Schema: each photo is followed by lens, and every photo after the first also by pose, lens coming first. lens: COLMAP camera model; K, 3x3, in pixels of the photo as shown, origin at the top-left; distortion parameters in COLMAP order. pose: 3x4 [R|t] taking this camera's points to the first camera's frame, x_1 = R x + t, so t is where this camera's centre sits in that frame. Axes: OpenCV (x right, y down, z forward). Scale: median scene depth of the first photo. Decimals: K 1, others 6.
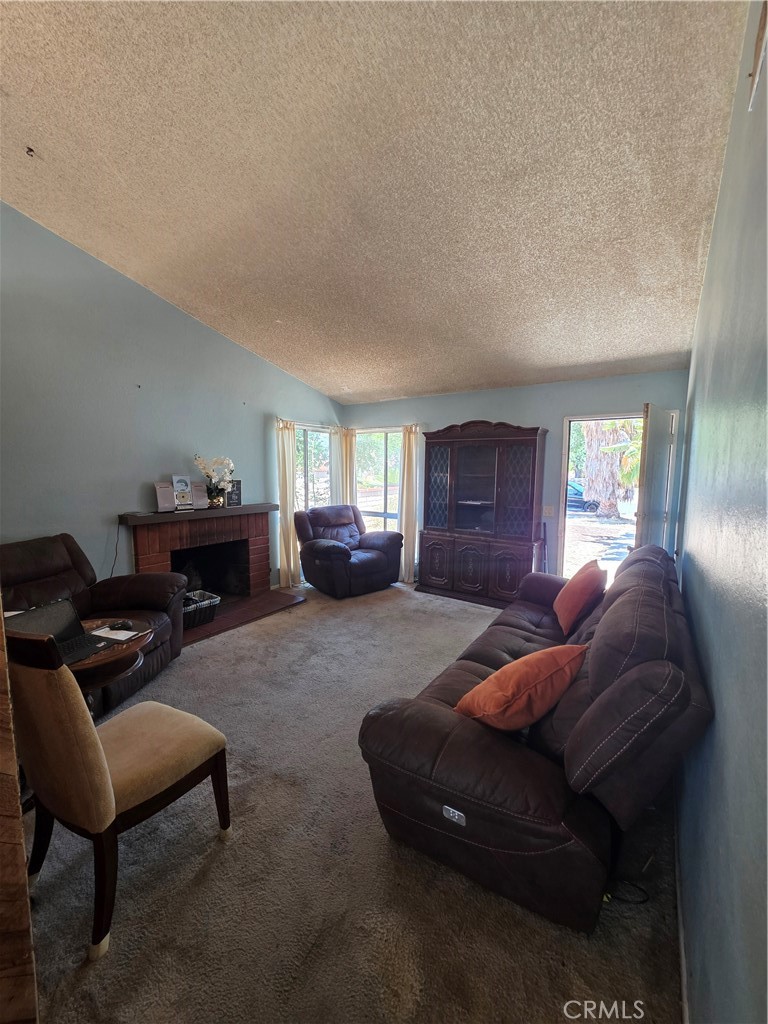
lens RADIAL K [[408.8, 0, 383.0], [0, 408.8, 513.5], [0, 0, 1]] dist [-0.004473, 0.002425]
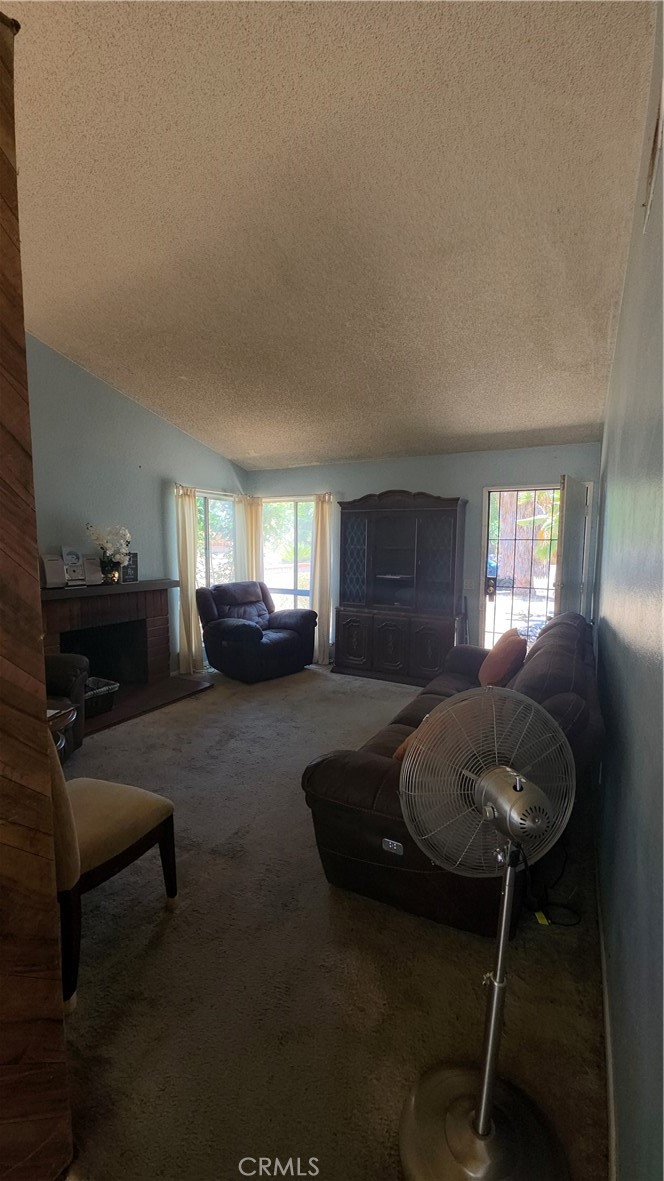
lens RADIAL K [[467.4, 0, 333.7], [0, 467.4, 592.9], [0, 0, 1]] dist [0.006516, -0.005106]
pose [[0.992853, -0.011814, 0.118760, -0.057637], [0.012488, 0.999910, -0.004936, 0.020304], [-0.118691, 0.006384, 0.992911, -0.079313]]
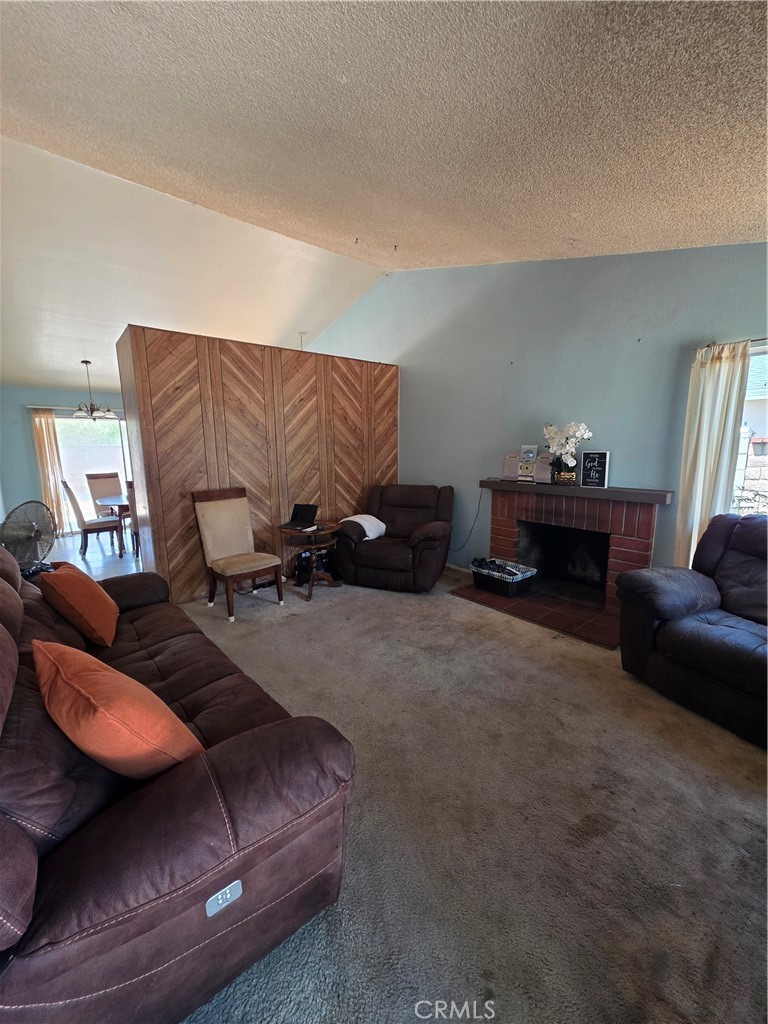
lens RADIAL K [[408.8, 0, 385.0], [0, 408.8, 518.7], [0, 0, 1]] dist [-0.004473, 0.002425]
pose [[-0.265644, 0.180133, -0.947093, 0.606456], [-0.089410, 0.973552, 0.210244, -0.108079], [0.959916, 0.140530, -0.242512, 1.025496]]
